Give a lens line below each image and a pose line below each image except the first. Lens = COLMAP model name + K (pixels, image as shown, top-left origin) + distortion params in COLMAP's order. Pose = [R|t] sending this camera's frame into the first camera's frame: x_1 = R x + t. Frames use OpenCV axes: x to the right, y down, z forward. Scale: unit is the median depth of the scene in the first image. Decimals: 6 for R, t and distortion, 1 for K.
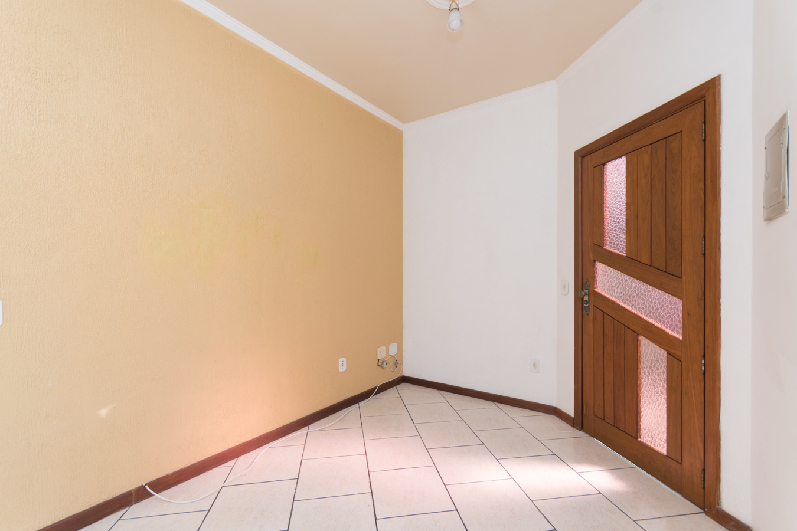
lens RADIAL K [[351.2, 0, 396.2], [0, 351.2, 271.6], [0, 0, 1]] dist [0.000584, 0.001258]
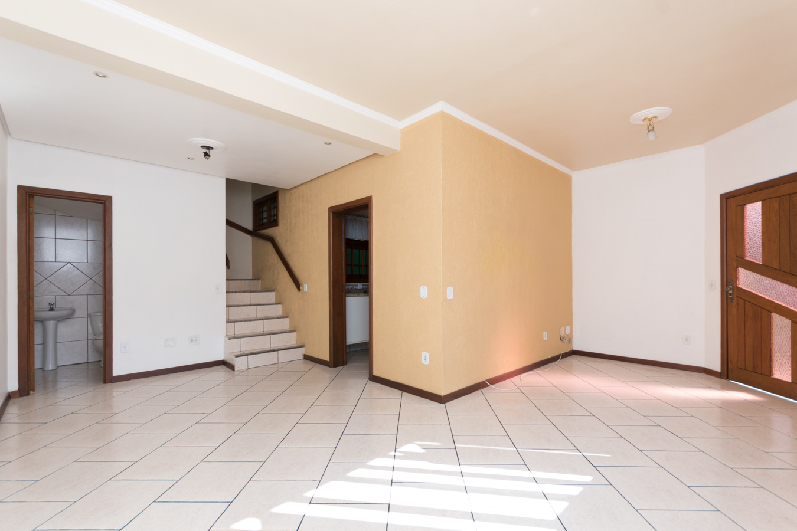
lens RADIAL K [[351.2, 0, 409.2], [0, 351.2, 278.4], [0, 0, 1]] dist [0.000584, 0.001258]
pose [[0.978982, -0.009841, -0.203710, -0.535703], [0.010901, 0.999932, 0.004080, -0.002771], [0.203656, -0.006215, 0.979023, -0.811204]]
